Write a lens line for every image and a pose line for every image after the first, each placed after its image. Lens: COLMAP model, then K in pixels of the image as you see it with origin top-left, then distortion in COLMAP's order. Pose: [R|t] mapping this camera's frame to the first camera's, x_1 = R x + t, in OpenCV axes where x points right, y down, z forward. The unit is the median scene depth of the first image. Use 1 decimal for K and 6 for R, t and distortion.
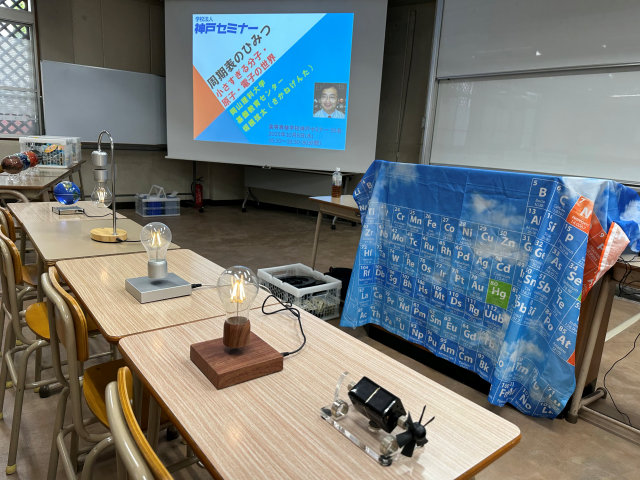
lens RADIAL K [[453.7, 0, 320.0], [0, 453.7, 240.0], [0, 0, 1]] dist [0.062229, -0.077283]
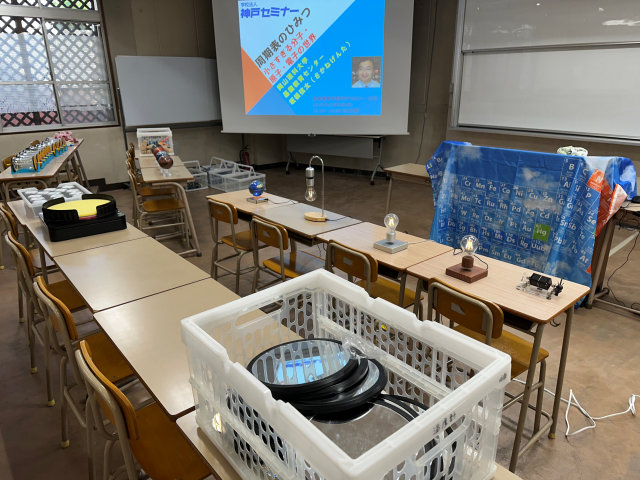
lens RADIAL K [[456.9, 0, 319.3], [0, 456.9, 242.7], [0, 0, 1]] dist [0.037539, -0.053182]
pose [[0.997063, -0.075930, 0.010025, -0.143678], [0.074025, 0.988975, 0.128249, -0.039337], [-0.019652, -0.127130, 0.991691, -0.201753]]
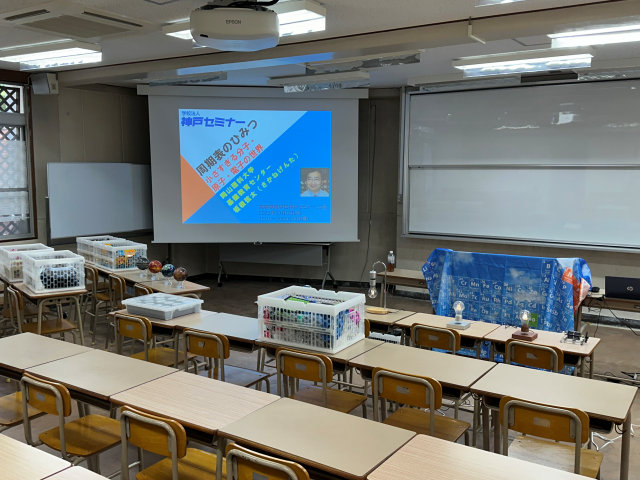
lens RADIAL K [[624.5, 0, 320.0], [0, 624.5, 240.0], [0, 0, 1]] dist [0.205208, -0.417690]
pose [[0.948560, -0.089032, 0.303822, -0.466879], [0.116684, 0.990403, -0.074071, -0.044782], [-0.294311, 0.105712, 0.949845, -0.494461]]
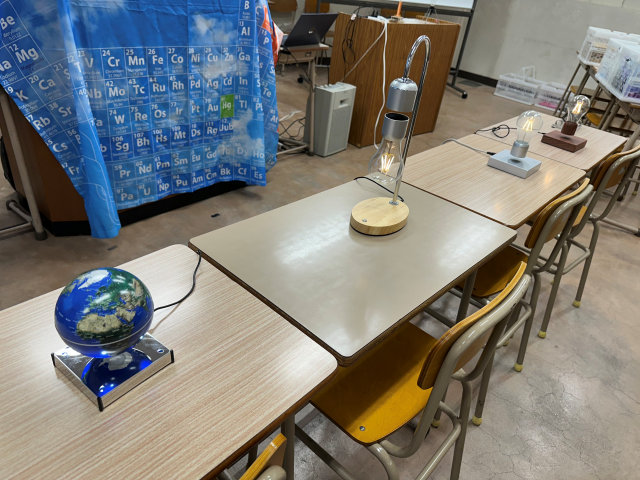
lens RADIAL K [[454.3, 0, 317.0], [0, 454.3, 242.6], [0, 0, 1]] dist [0.010436, -0.030869]
pose [[-0.147325, -0.587255, 0.795881, -0.289195], [0.084629, 0.794226, 0.601700, -0.107032], [-0.985461, 0.156000, -0.067310, 0.348384]]
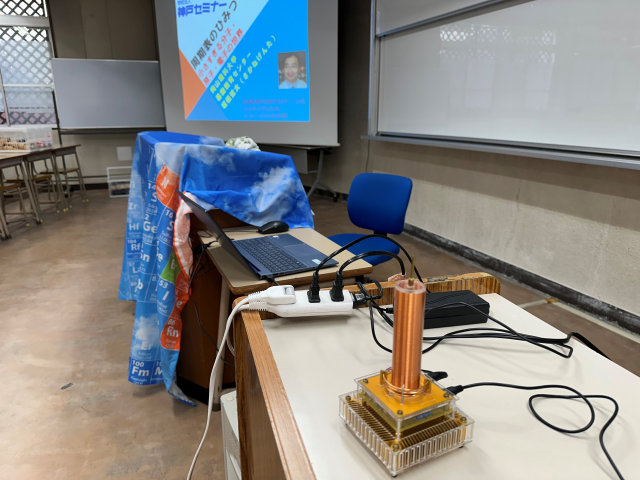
lens RADIAL K [[454.3, 0, 317.0], [0, 454.3, 242.6], [0, 0, 1]] dist [0.010436, -0.030869]
pose [[0.955113, 0.021984, -0.295426, 0.371541], [-0.004754, 0.998252, 0.058917, 0.001186], [0.296205, -0.054868, 0.953547, 0.079904]]
